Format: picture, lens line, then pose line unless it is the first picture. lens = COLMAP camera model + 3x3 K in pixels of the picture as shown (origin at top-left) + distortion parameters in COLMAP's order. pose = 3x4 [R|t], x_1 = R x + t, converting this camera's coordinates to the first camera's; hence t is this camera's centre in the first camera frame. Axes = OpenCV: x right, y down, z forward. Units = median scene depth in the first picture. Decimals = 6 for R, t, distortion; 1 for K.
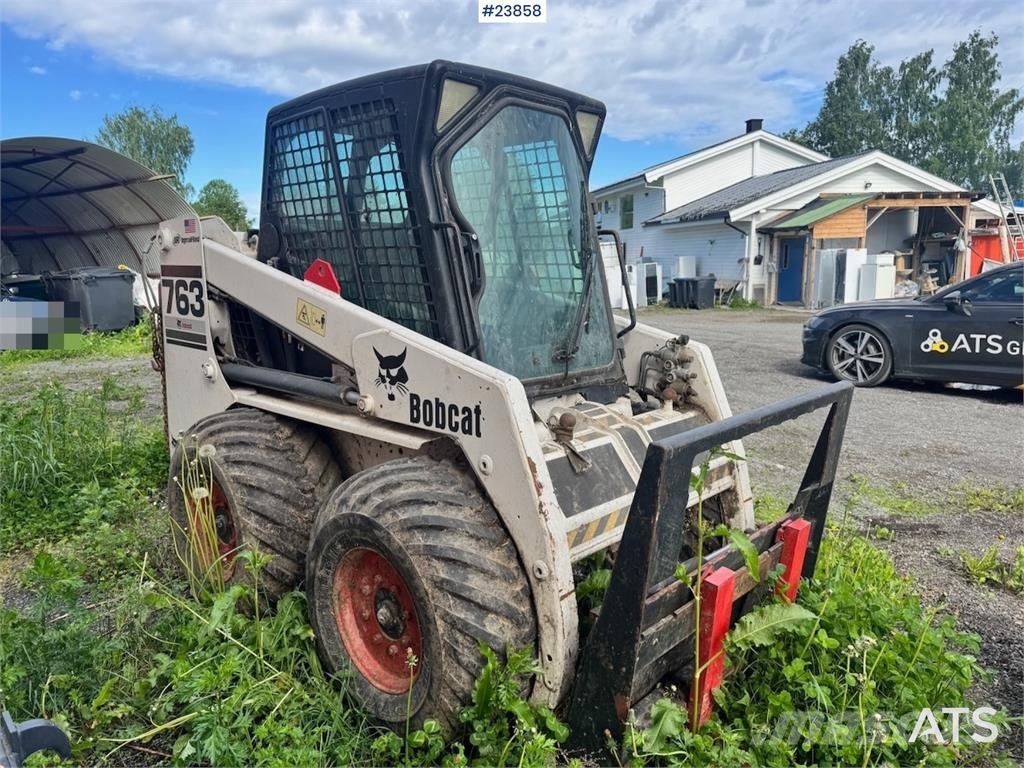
lens RADIAL K [[728.2, 0, 505.9], [0, 728.2, 383.9], [0, 0, 1]] dist [0.042840, -0.055451]
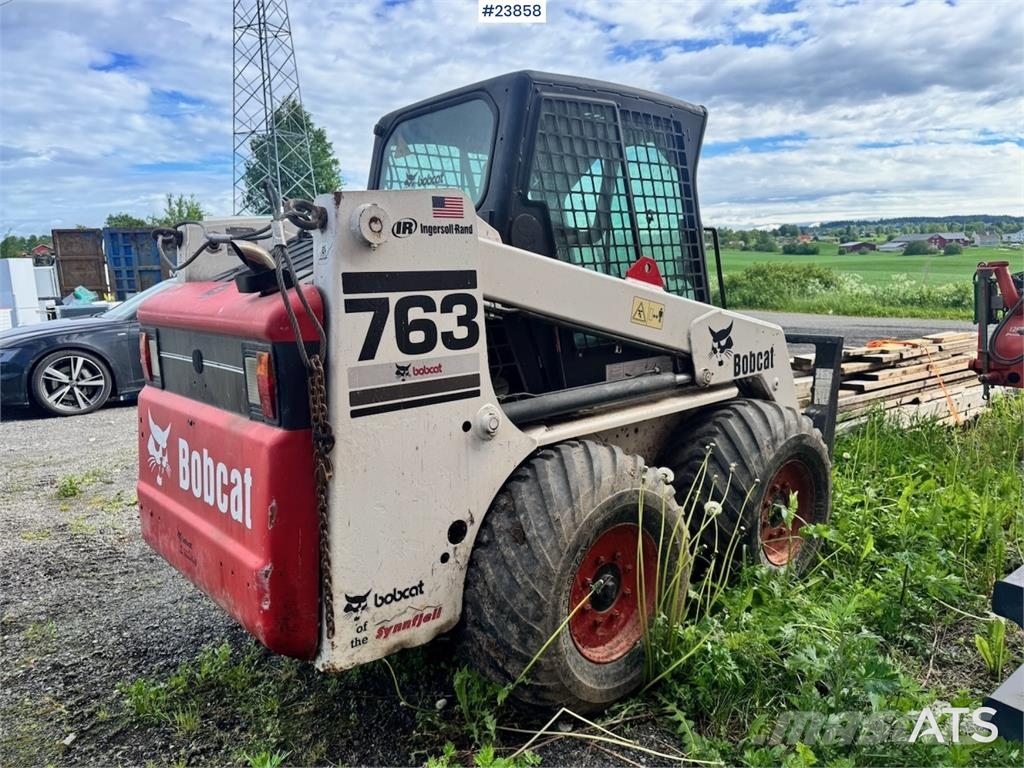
lens RADIAL K [[728.2, 0, 522.4], [0, 728.2, 383.4], [0, 0, 1]] dist [0.042840, -0.055451]
pose [[0.069005, -0.149051, 0.986419, -1.264599], [0.192926, 0.972104, 0.133392, -0.160990], [-0.978784, 0.181101, 0.095835, 1.077527]]
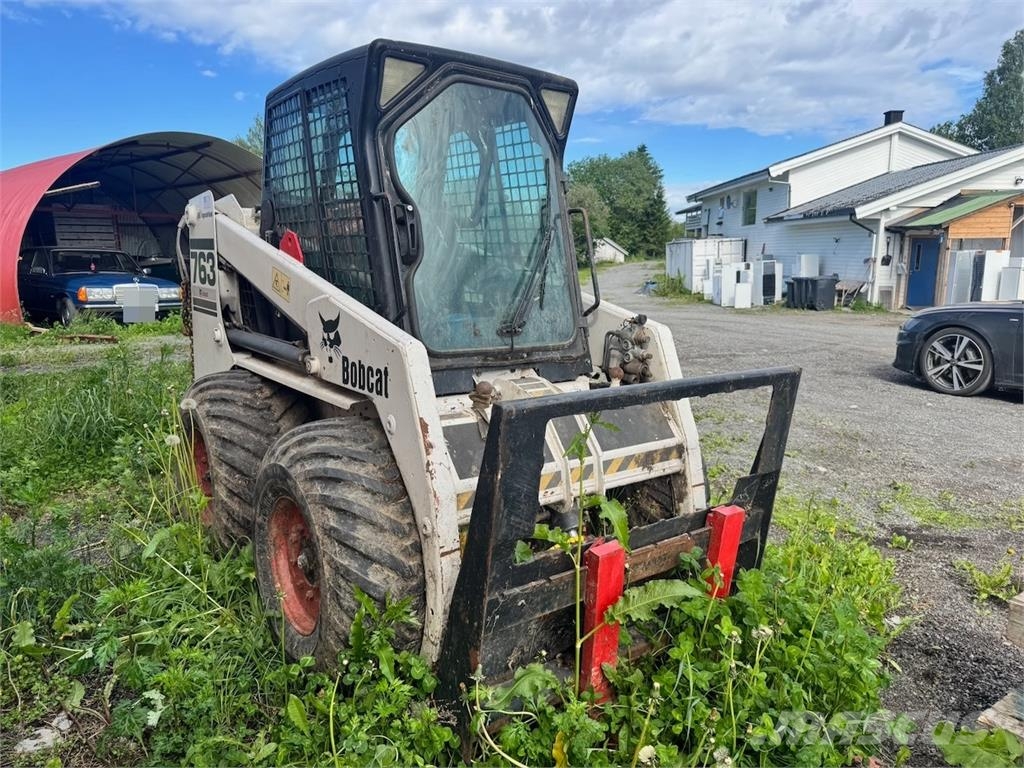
lens RADIAL K [[728.2, 0, 505.3], [0, 728.2, 380.8], [0, 0, 1]] dist [0.042840, -0.055451]
pose [[0.985298, 0.049151, -0.163620, 0.236379], [-0.049007, 0.998786, 0.004916, 0.027804], [0.163663, 0.003175, 0.986511, -0.004073]]
